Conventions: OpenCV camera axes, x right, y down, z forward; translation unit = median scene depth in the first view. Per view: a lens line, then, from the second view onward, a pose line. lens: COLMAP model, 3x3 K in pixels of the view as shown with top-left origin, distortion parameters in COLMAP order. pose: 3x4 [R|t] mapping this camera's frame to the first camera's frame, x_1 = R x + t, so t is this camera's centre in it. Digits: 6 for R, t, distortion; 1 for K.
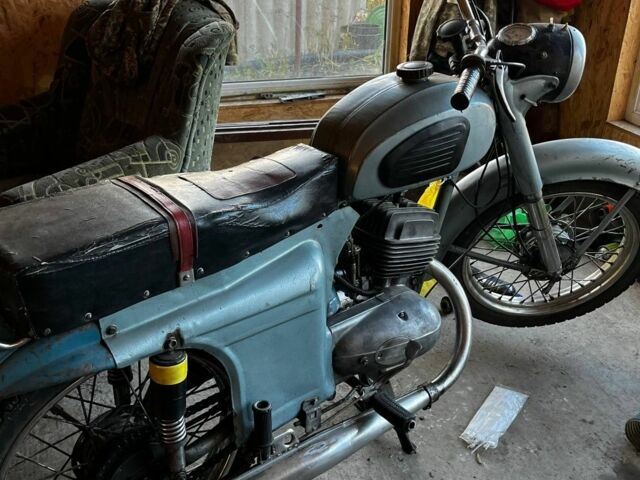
lens RADIAL K [[716.5, 0, 320.0], [0, 716.5, 240.0], [0, 0, 1]] dist [0.005231, -0.001007]
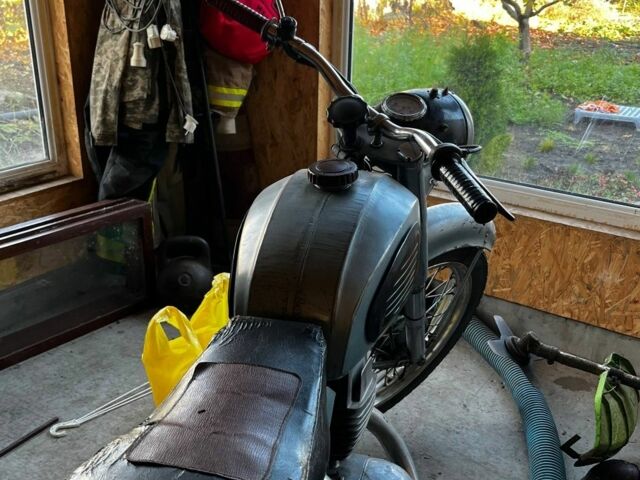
lens RADIAL K [[716.5, 0, 320.0], [0, 716.5, 240.0], [0, 0, 1]] dist [0.005231, -0.001007]
pose [[0.801324, -0.224661, 0.554443, -0.150581], [0.256180, 0.966394, 0.021333, -0.096169], [-0.540602, 0.124943, 0.831949, 0.210924]]
